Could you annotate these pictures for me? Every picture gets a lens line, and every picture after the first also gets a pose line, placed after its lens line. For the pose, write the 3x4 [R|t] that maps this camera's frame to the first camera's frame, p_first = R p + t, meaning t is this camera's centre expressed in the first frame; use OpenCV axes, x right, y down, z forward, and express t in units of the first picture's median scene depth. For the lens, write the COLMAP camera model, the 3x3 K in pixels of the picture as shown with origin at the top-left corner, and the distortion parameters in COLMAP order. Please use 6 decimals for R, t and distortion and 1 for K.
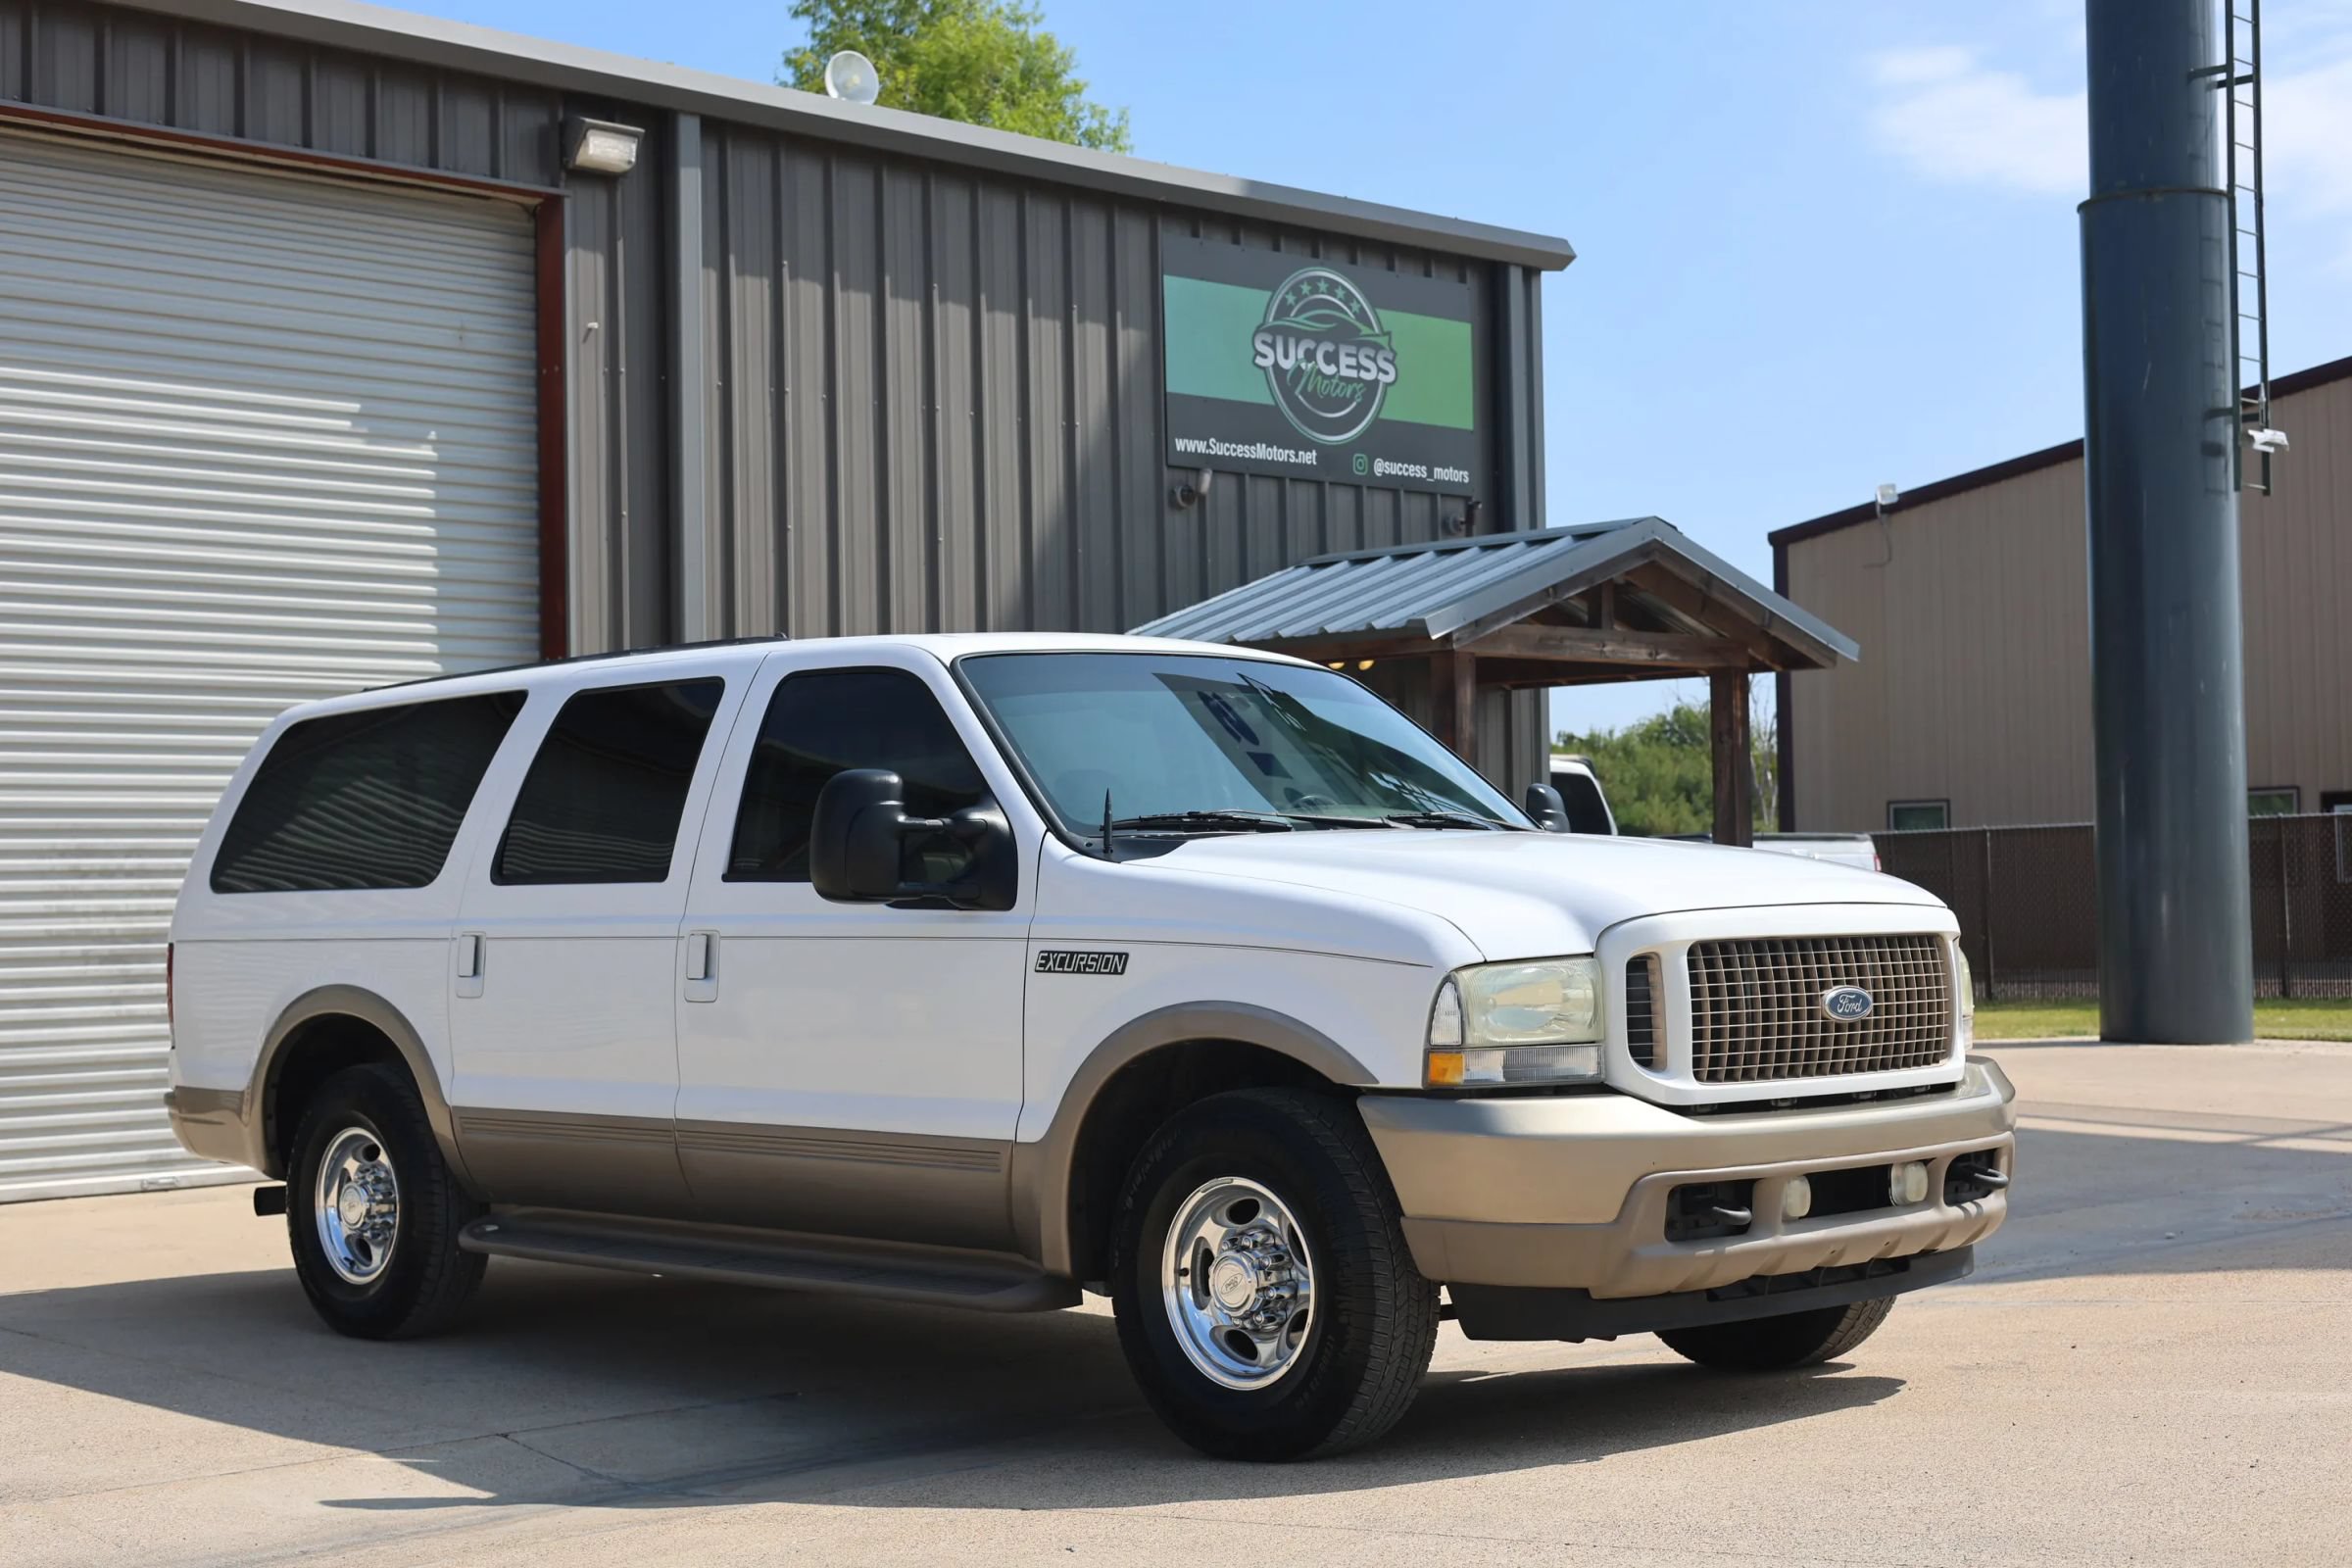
lens RADIAL K [[3305.4, 0, 1181.6], [0, 3305.4, 789.2], [0, 0, 1]] dist [0.082098, -0.335281]
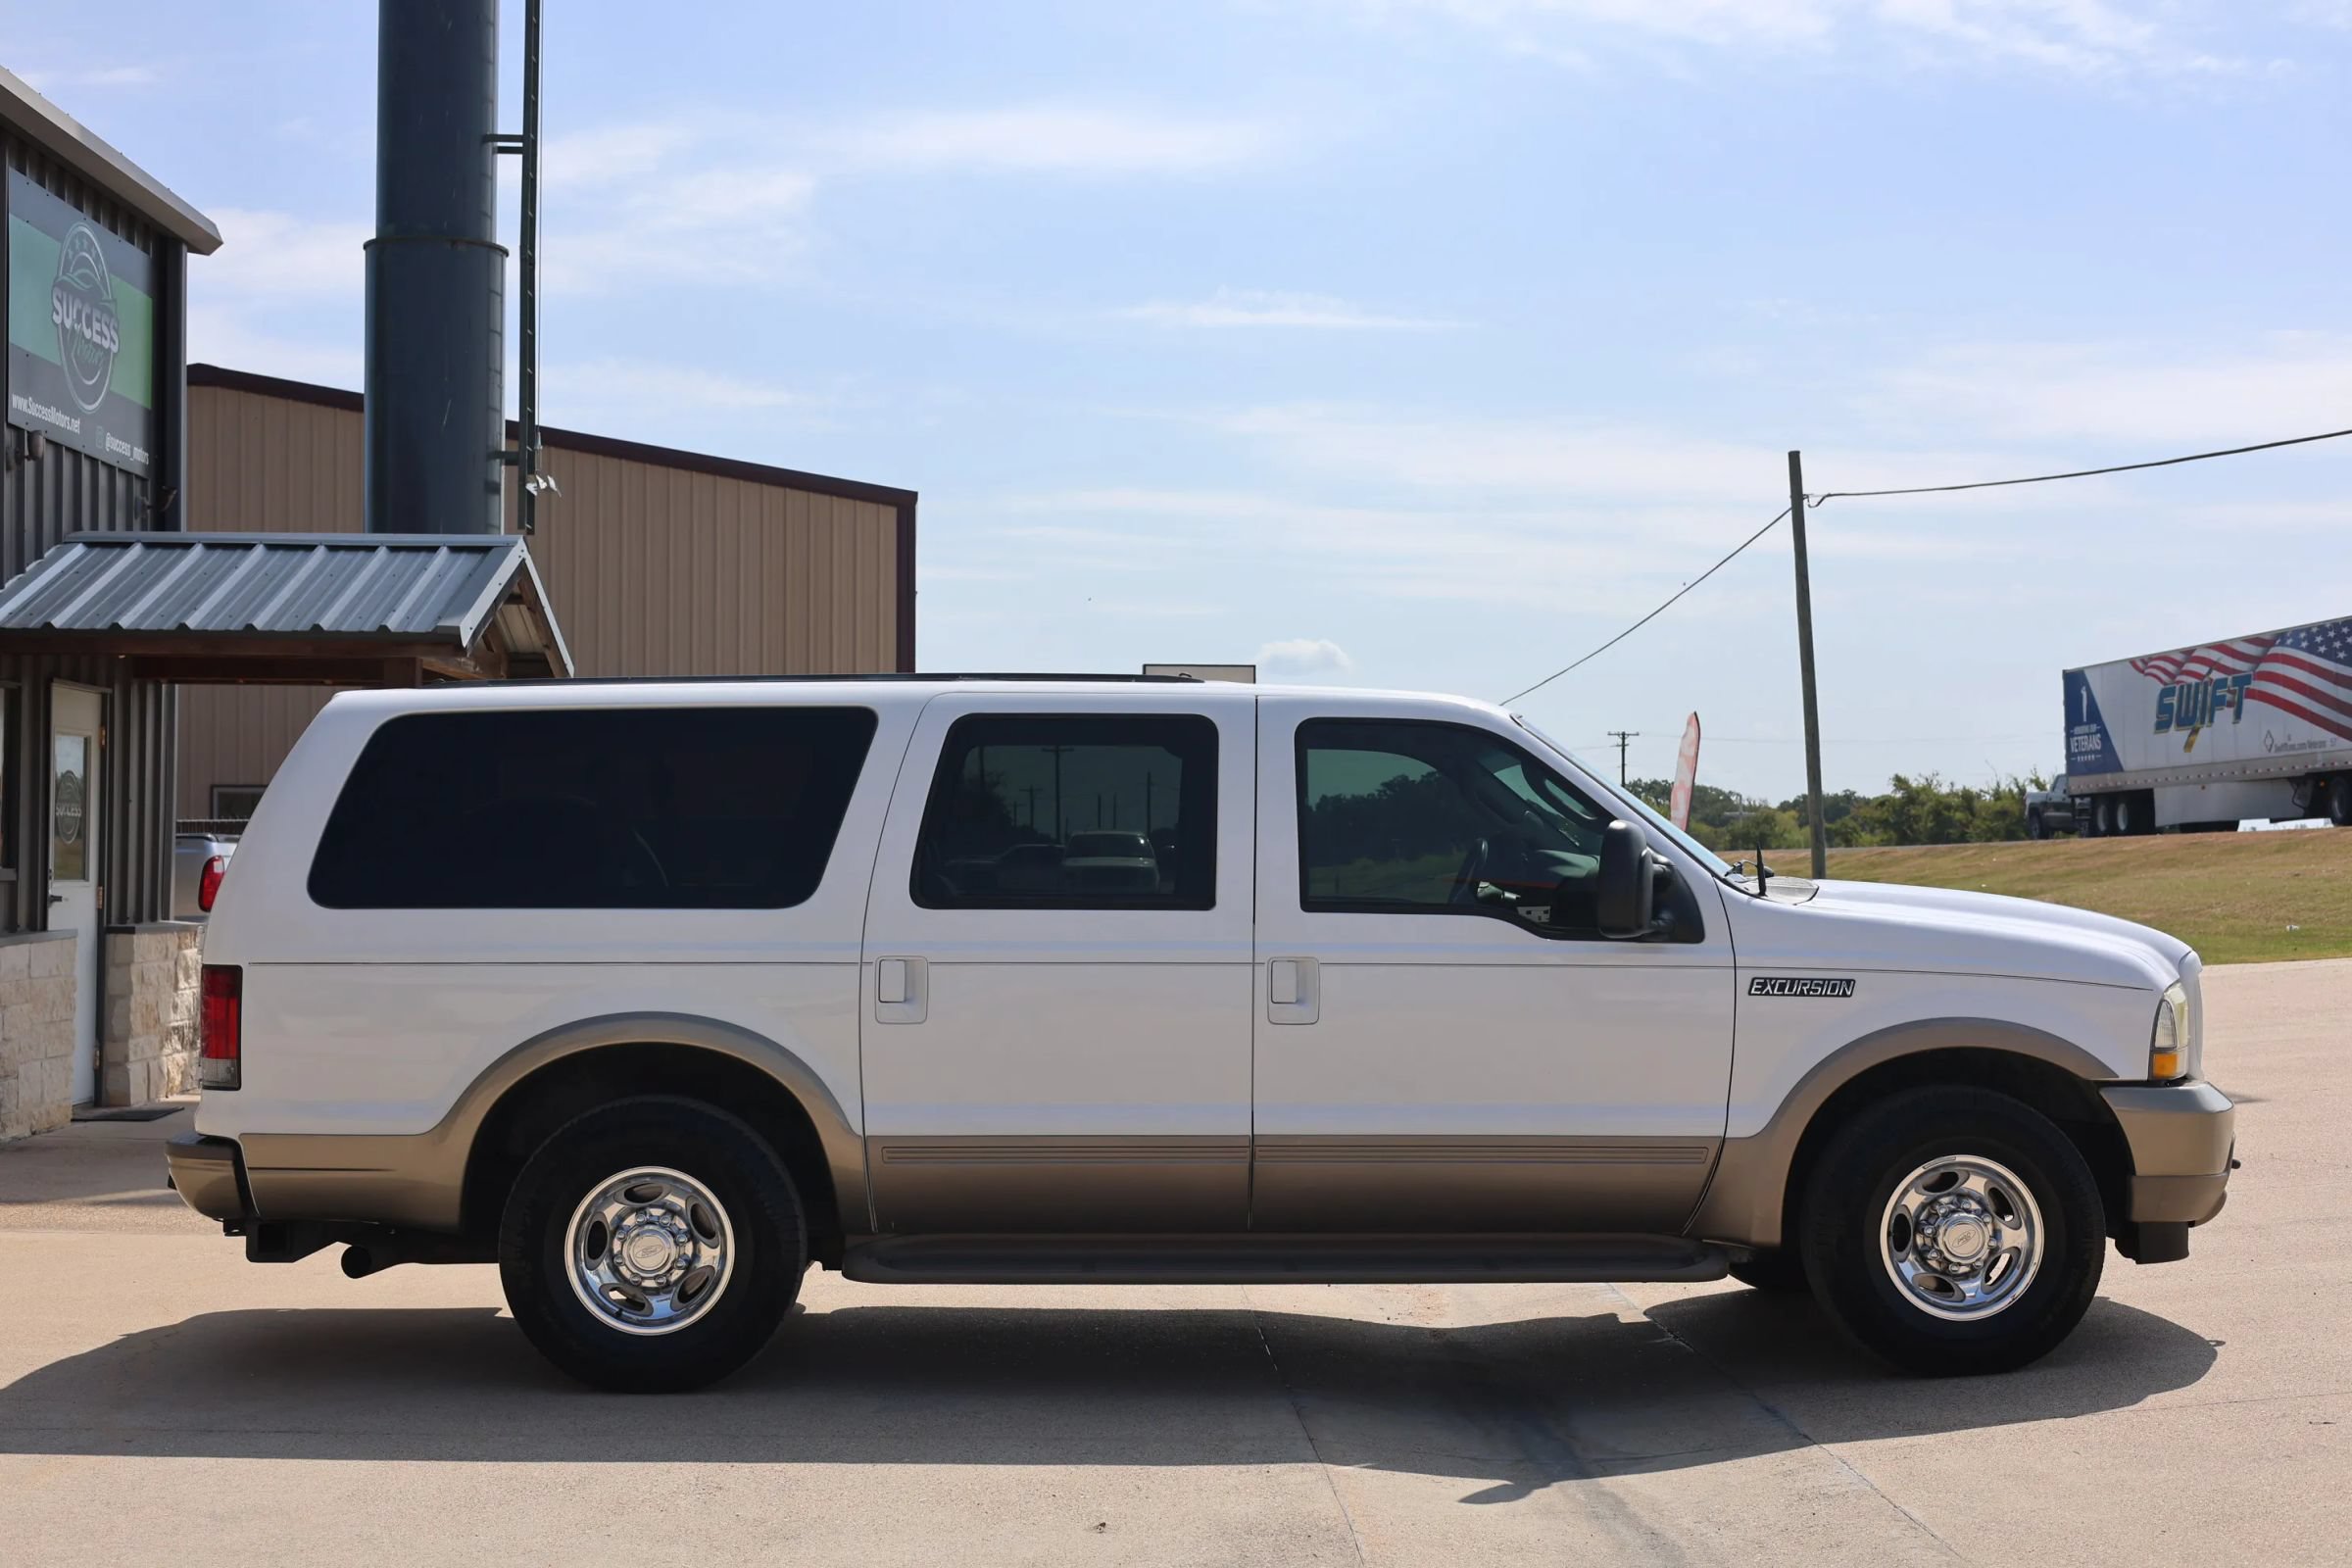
lens RADIAL K [[3305.4, 0, 1181.6], [0, 3305.4, 789.2], [0, 0, 1]] dist [0.082098, -0.335281]
pose [[0.667068, 0.035761, 0.744138, -0.865783], [-0.038875, 0.999157, -0.013167, 0.003523], [-0.743982, -0.020145, 0.667896, 0.280939]]
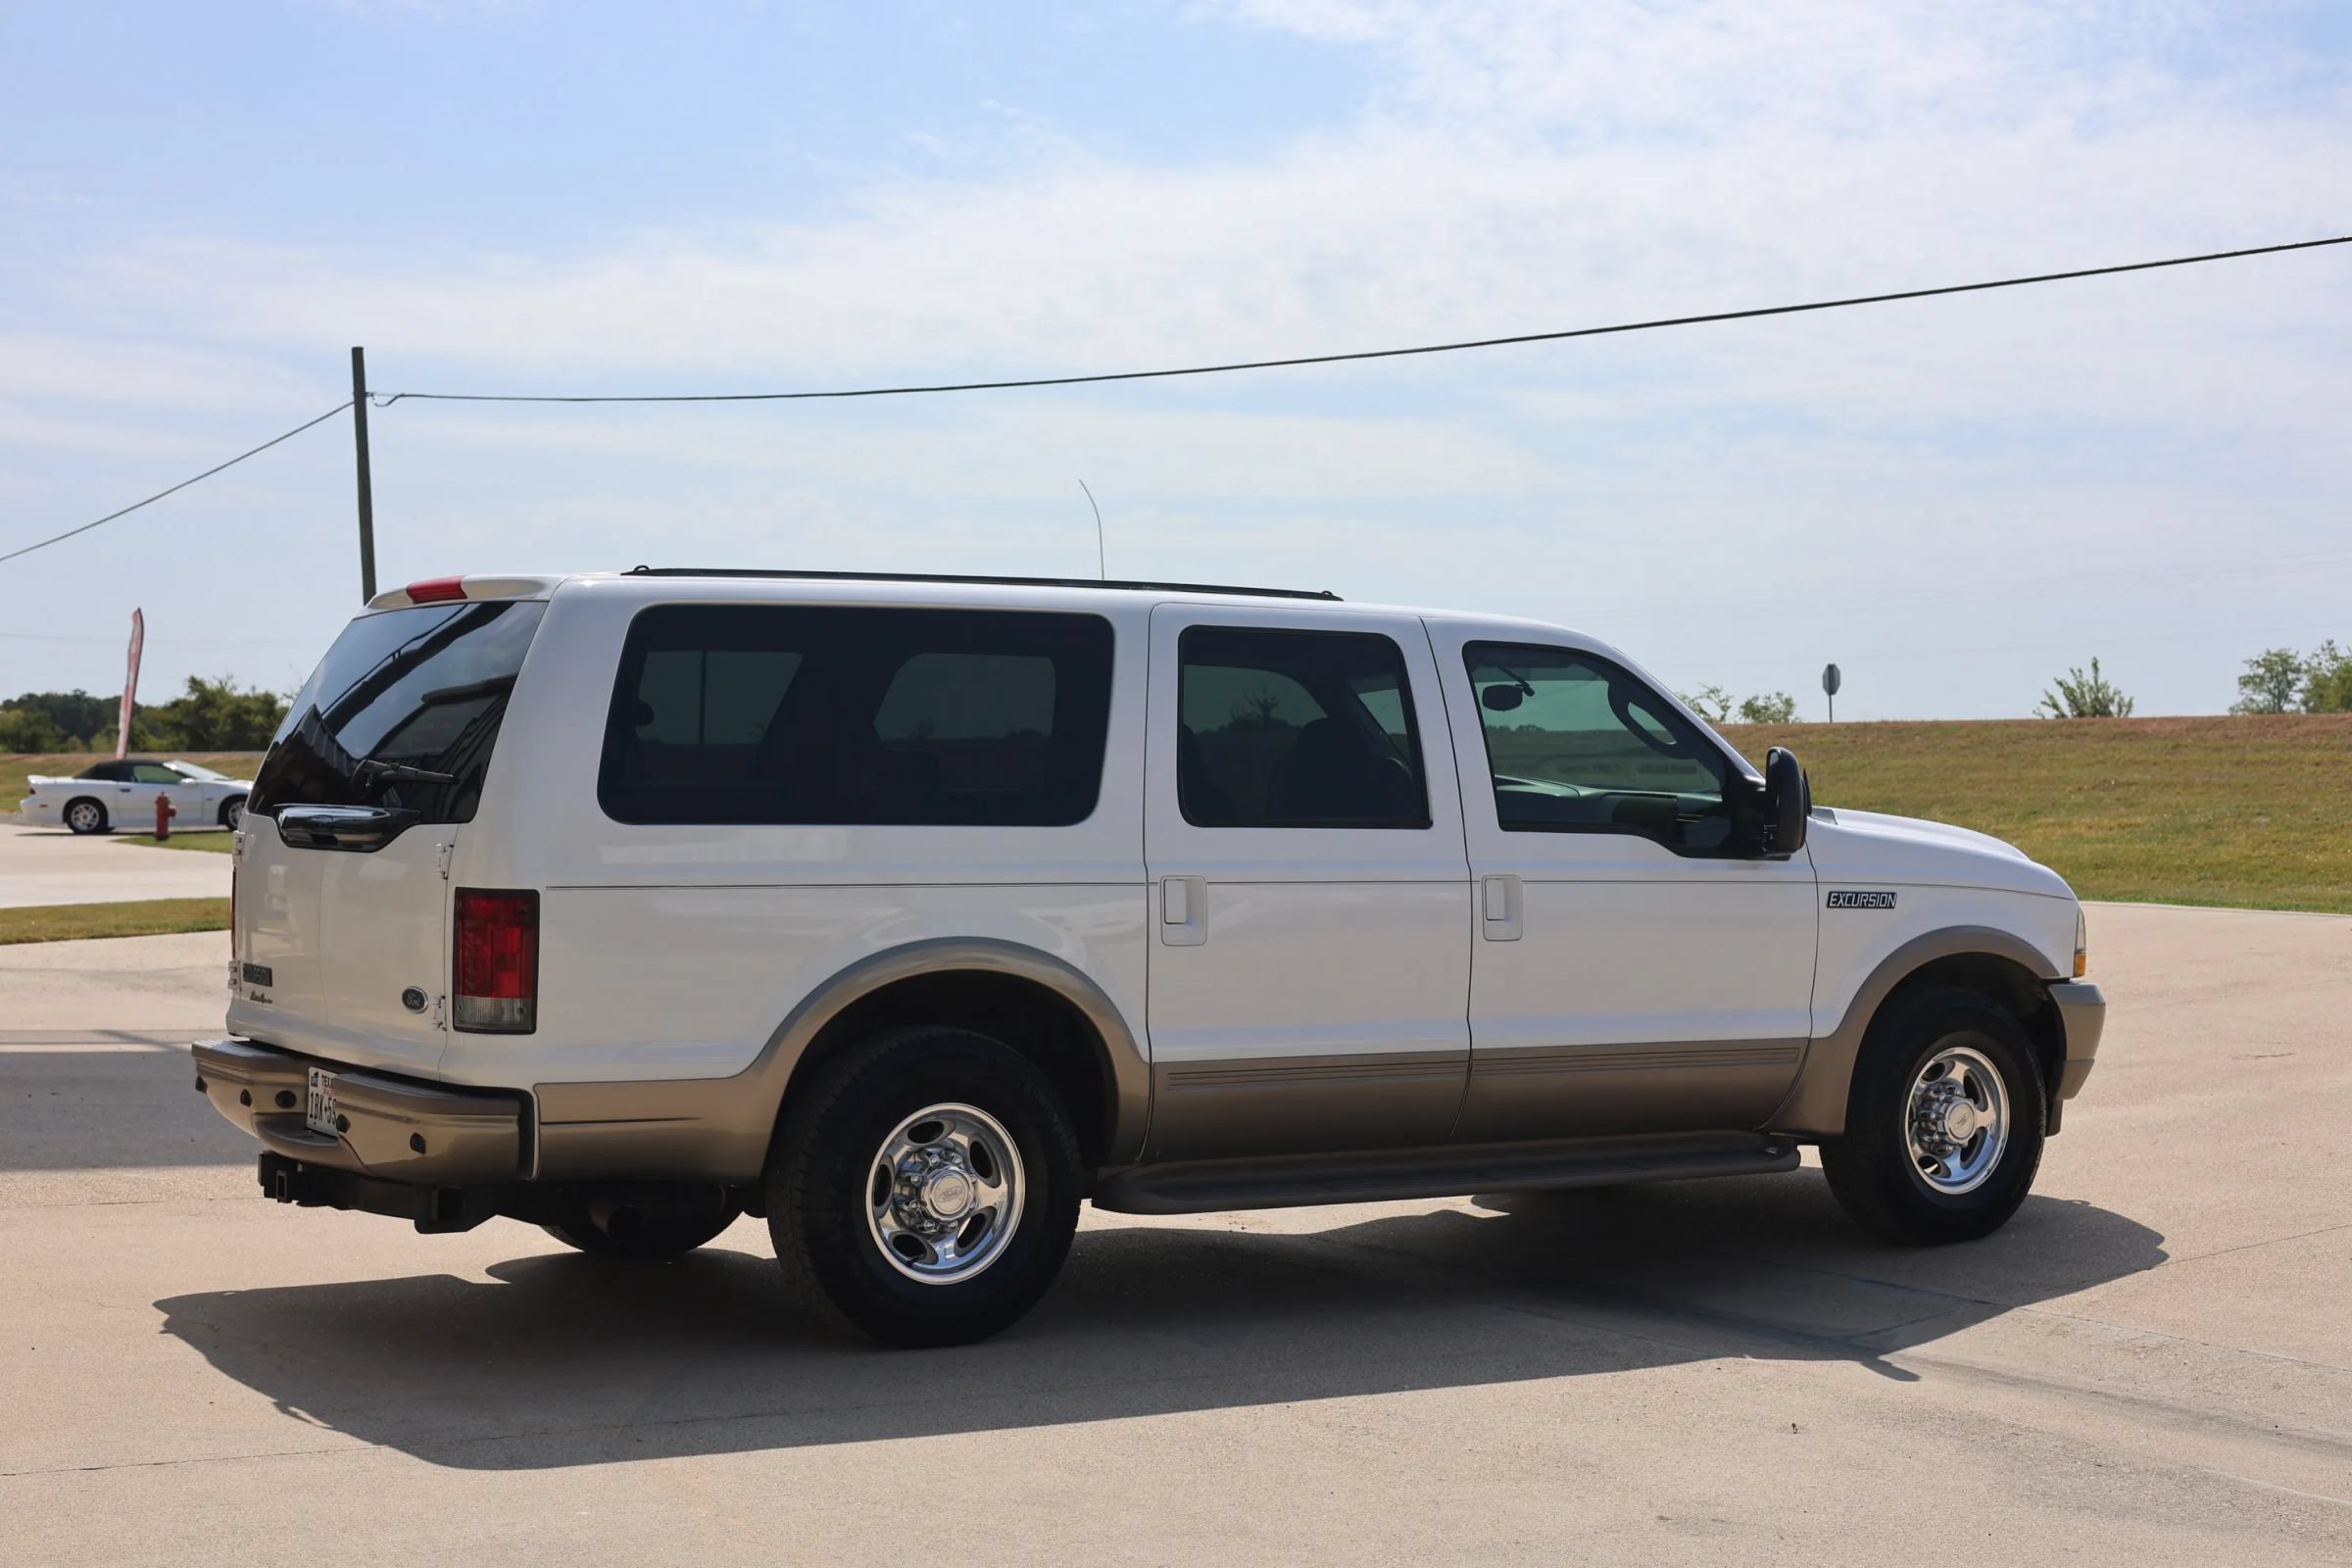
lens RADIAL K [[3305.4, 0, 1181.6], [0, 3305.4, 789.2], [0, 0, 1]] dist [0.082098, -0.335281]
pose [[0.195822, 0.018286, 0.980469, -1.110383], [-0.049742, 0.998724, -0.008692, 0.026063], [-0.979377, -0.047069, 0.196482, 0.797002]]
